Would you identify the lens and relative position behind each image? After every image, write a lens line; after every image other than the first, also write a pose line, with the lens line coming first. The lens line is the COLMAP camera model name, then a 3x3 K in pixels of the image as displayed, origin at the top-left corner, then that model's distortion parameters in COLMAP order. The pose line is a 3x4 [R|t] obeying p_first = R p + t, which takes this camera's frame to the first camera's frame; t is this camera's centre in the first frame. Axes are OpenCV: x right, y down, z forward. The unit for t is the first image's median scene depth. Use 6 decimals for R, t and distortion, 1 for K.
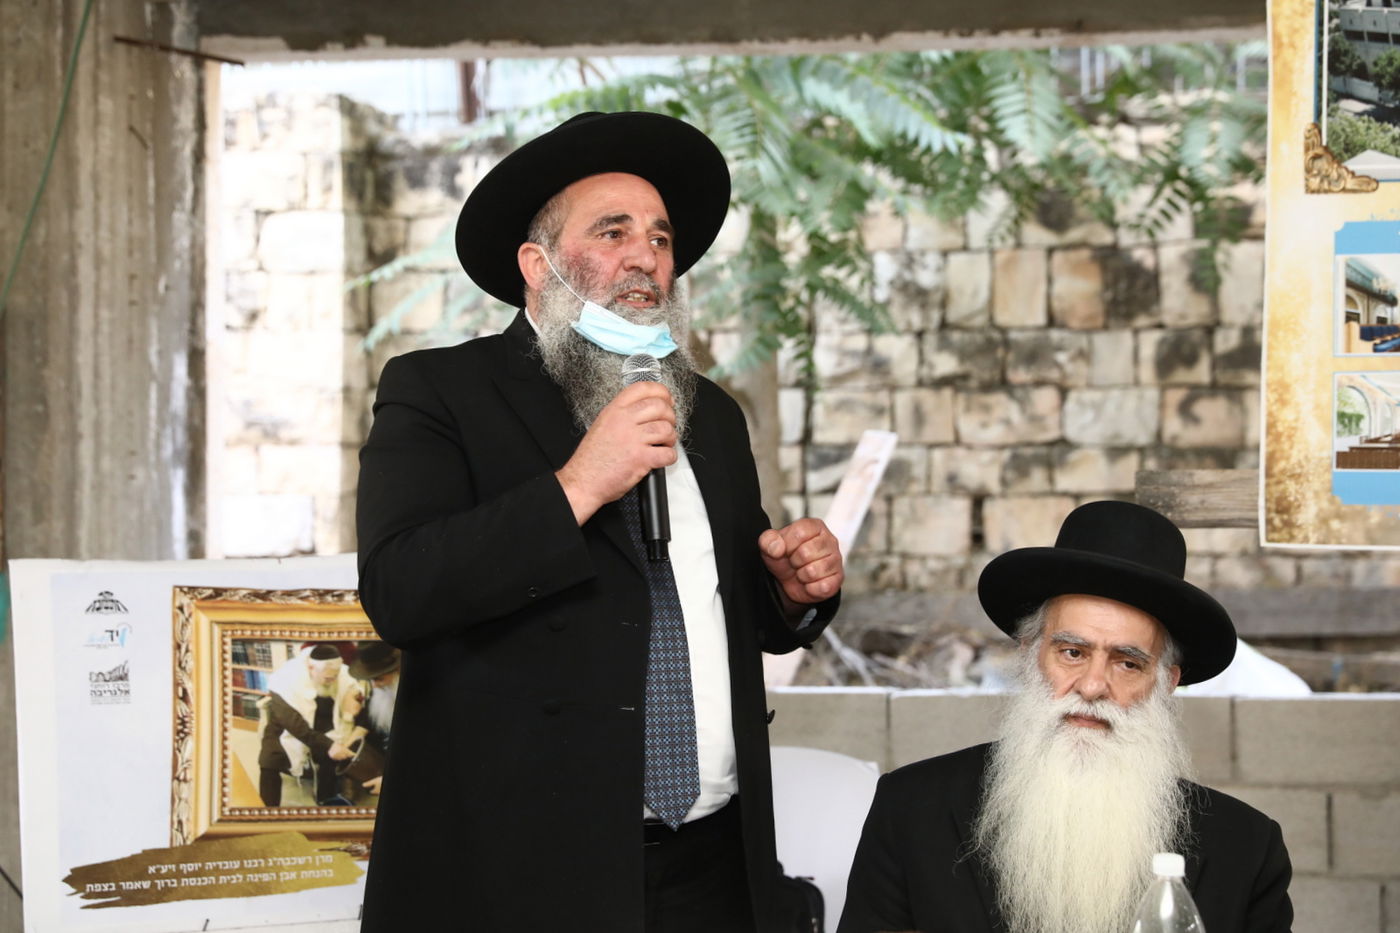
lens RADIAL K [[2726.7, 0, 697.3], [0, 2726.7, 467.3], [0, 0, 1]] dist [0.213861, 0.106601]
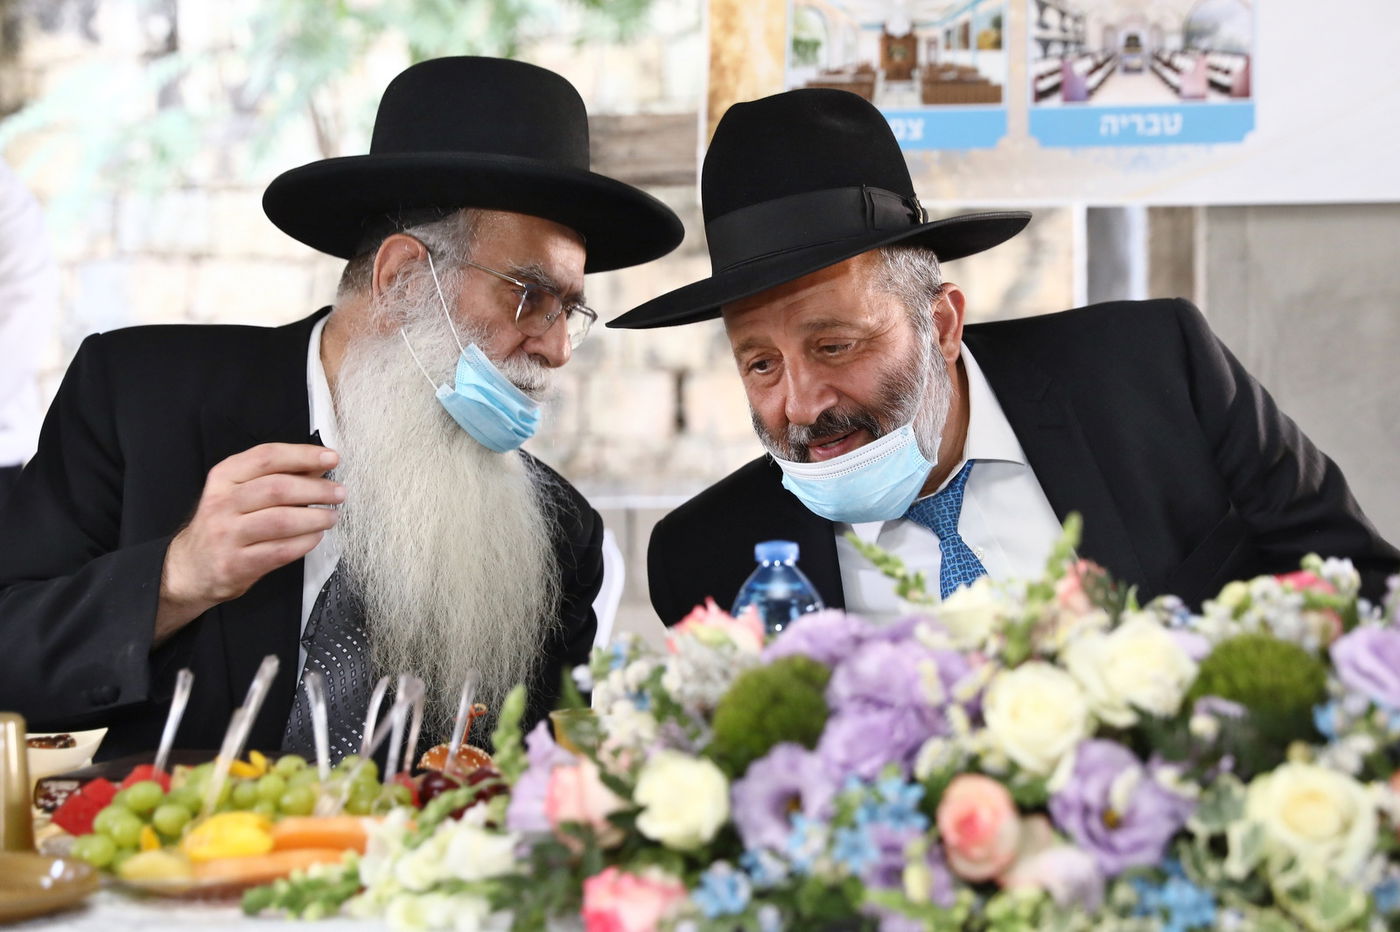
lens RADIAL K [[2810.7, 0, 747.9], [0, 2810.7, 464.9], [0, 0, 1]] dist [0.190511, 0.085854]
pose [[0.997916, -0.009743, 0.063780, 0.164725], [0.009833, 0.999951, -0.001106, 0.105230], [-0.063766, 0.001731, 0.997963, 0.175817]]
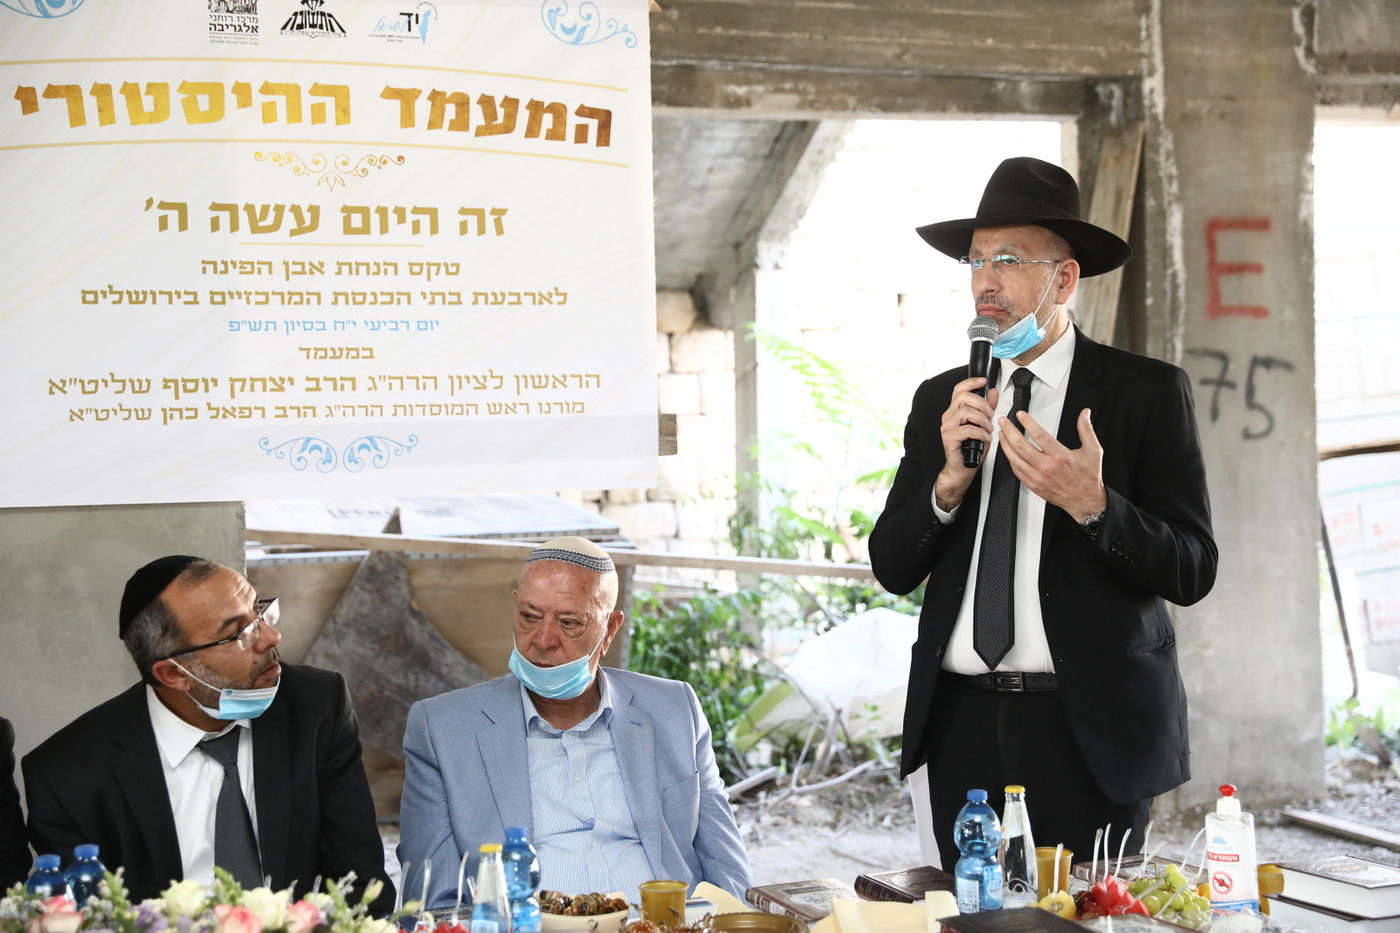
lens RADIAL K [[2172.8, 0, 687.2], [0, 2172.8, 471.9], [0, 0, 1]] dist [0.129932, 0.115479]
pose [[0.876840, -0.029646, 0.479868, 0.178737], [0.023341, 0.999545, 0.019102, 0.003381], [-0.480216, -0.005549, 0.877133, -0.039654]]
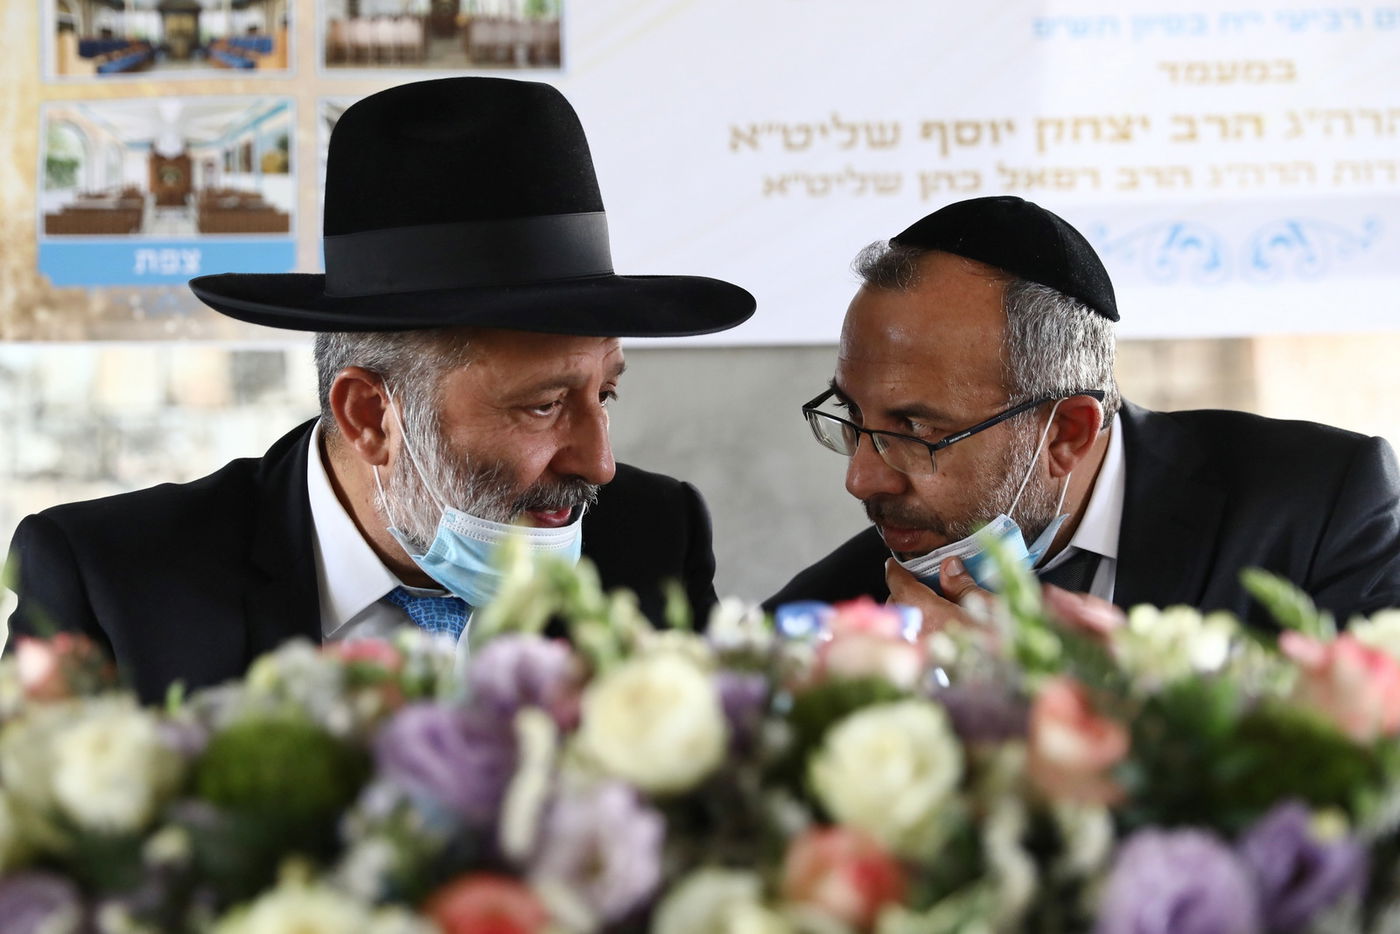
lens RADIAL K [[2835.4, 0, 655.3], [0, 2835.4, 461.3], [0, 0, 1]] dist [0.157729, 0.281166]
pose [[0.977459, -0.008724, 0.210946, 0.228700], [0.028716, 0.995354, -0.091898, 0.127694], [-0.209164, 0.095884, 0.973168, 0.266149]]
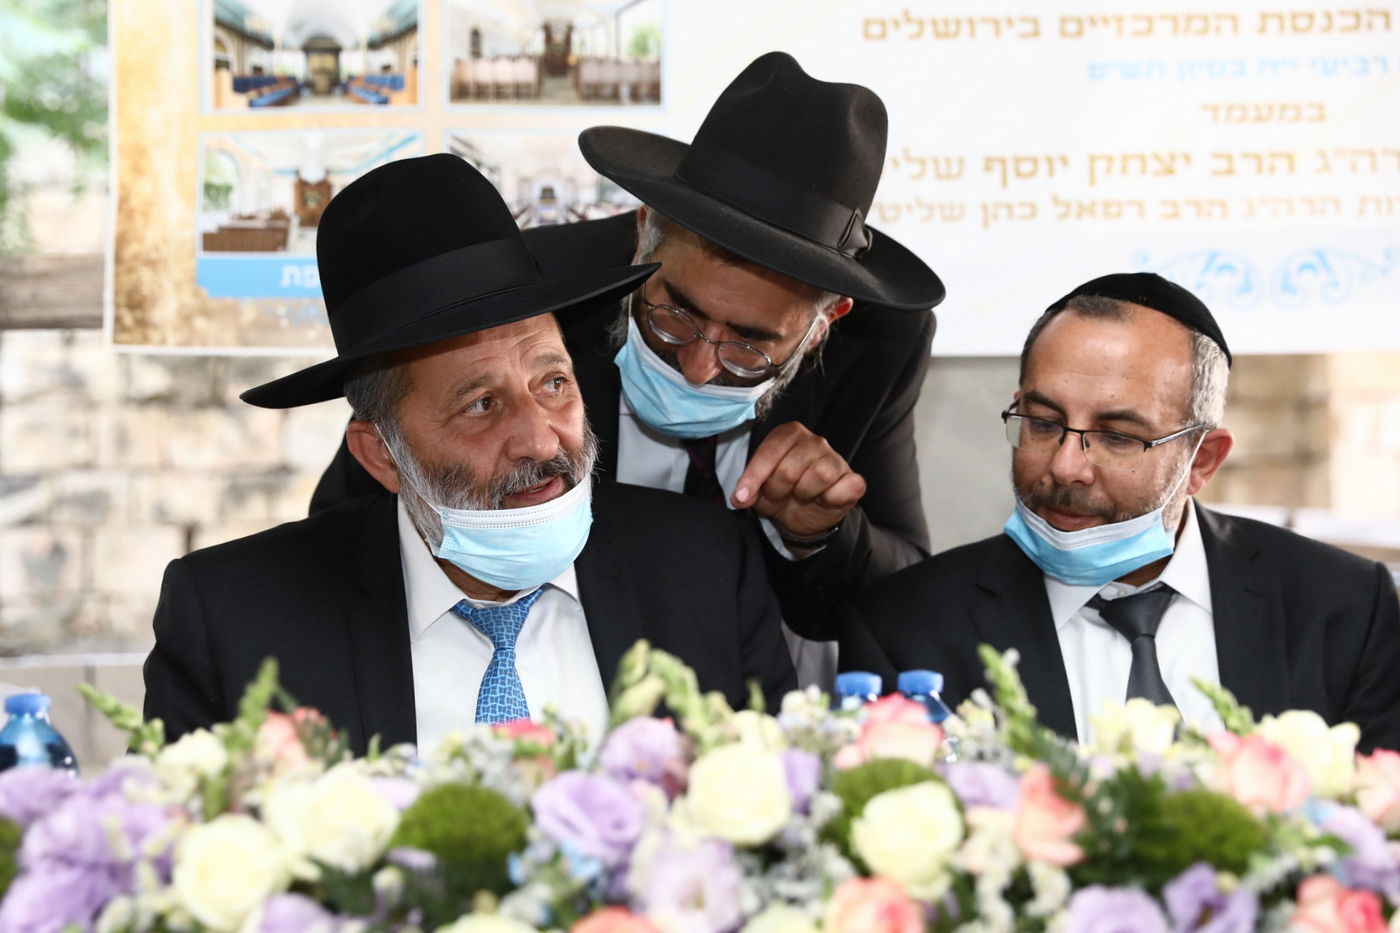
lens RADIAL K [[2826.6, 0, 641.3], [0, 2826.6, 504.4], [0, 0, 1]] dist [0.188913, -0.001922]
pose [[0.984038, -0.003814, 0.177917, 0.209363], [0.011365, 0.999076, -0.041446, 0.107228], [-0.177595, 0.042806, 0.983172, 0.178368]]
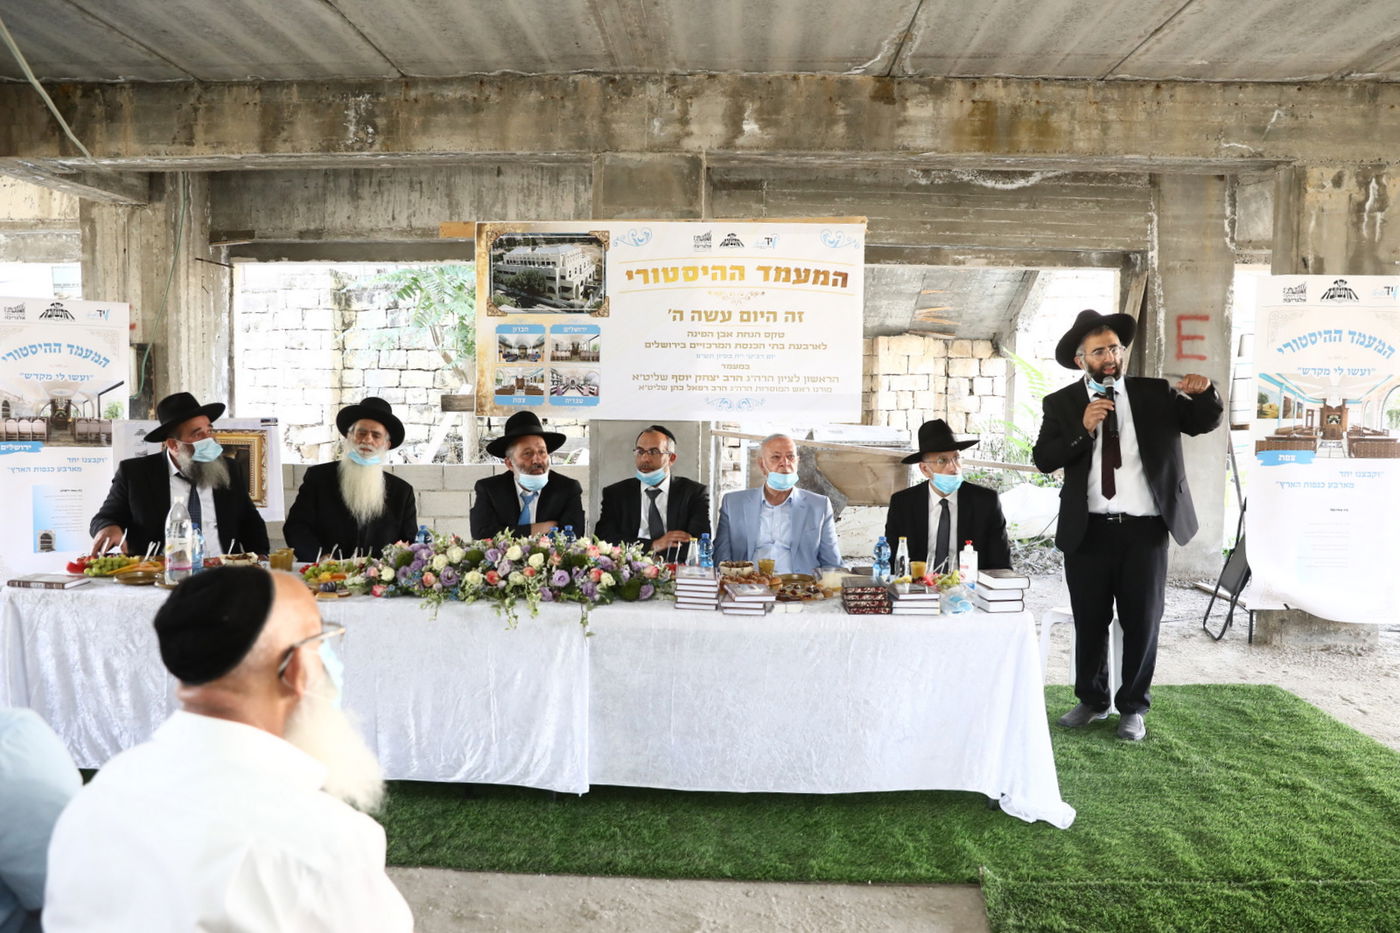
lens RADIAL K [[992.9, 0, 705.1], [0, 992.9, 471.0], [0, 0, 1]] dist [-0.119553, 0.095926]
pose [[0.990468, -0.000392, 0.137743, 0.321822], [-0.009655, 0.997339, 0.072266, 0.003994], [-0.137404, -0.072908, 0.987828, -0.287234]]
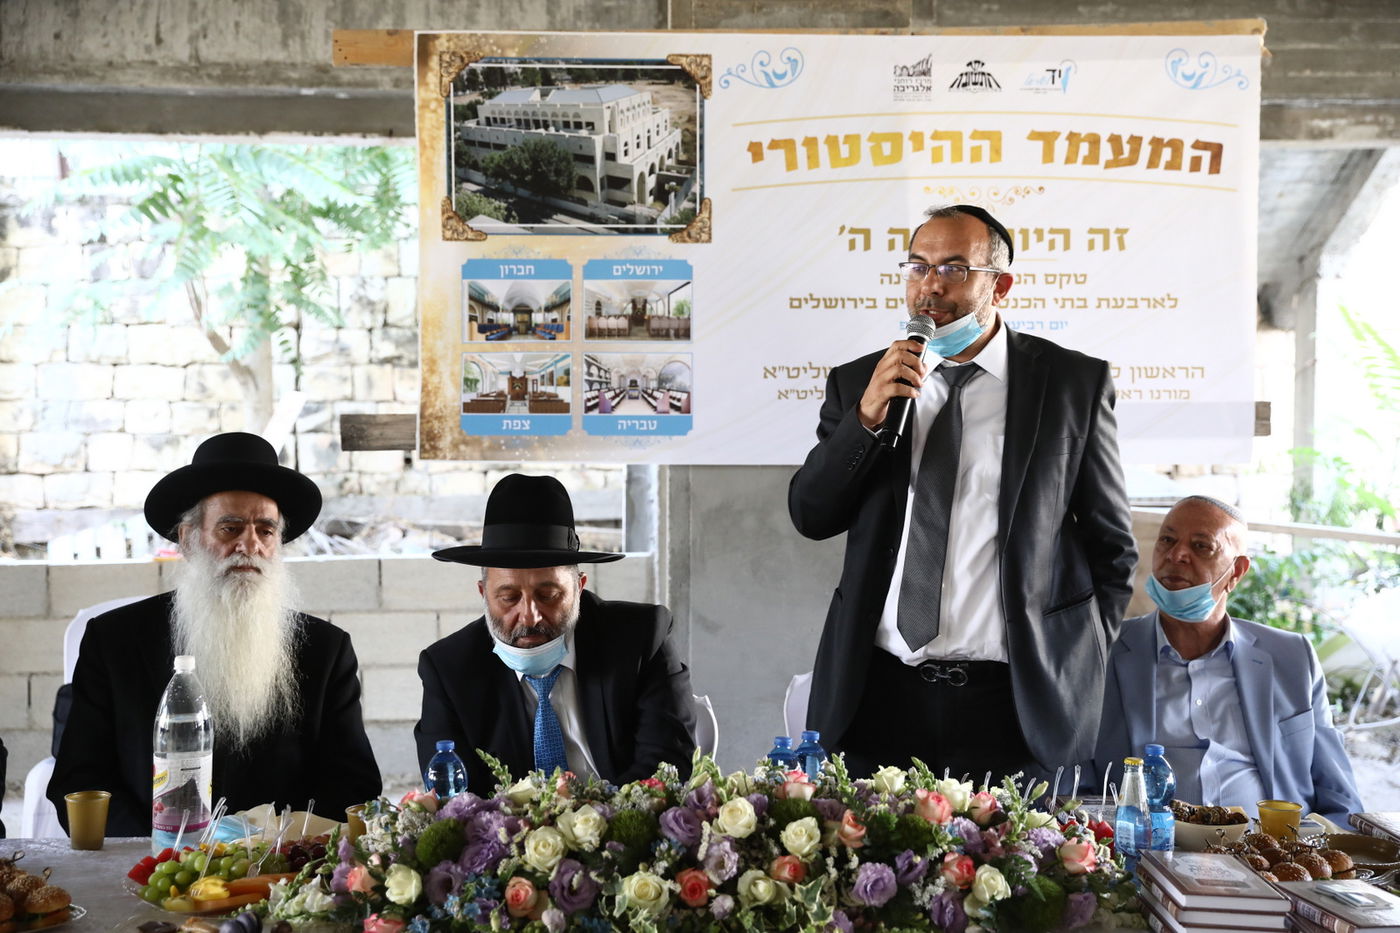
lens RADIAL K [[1729.6, 0, 700.0], [0, 1729.6, 466.5], [0, 0, 1]] dist [0.059441, 0.105074]
pose [[0.978809, -0.008278, 0.204610, 0.159403], [0.002510, 0.999593, 0.028433, 0.003341], [-0.204762, -0.027317, 0.978431, -0.014852]]
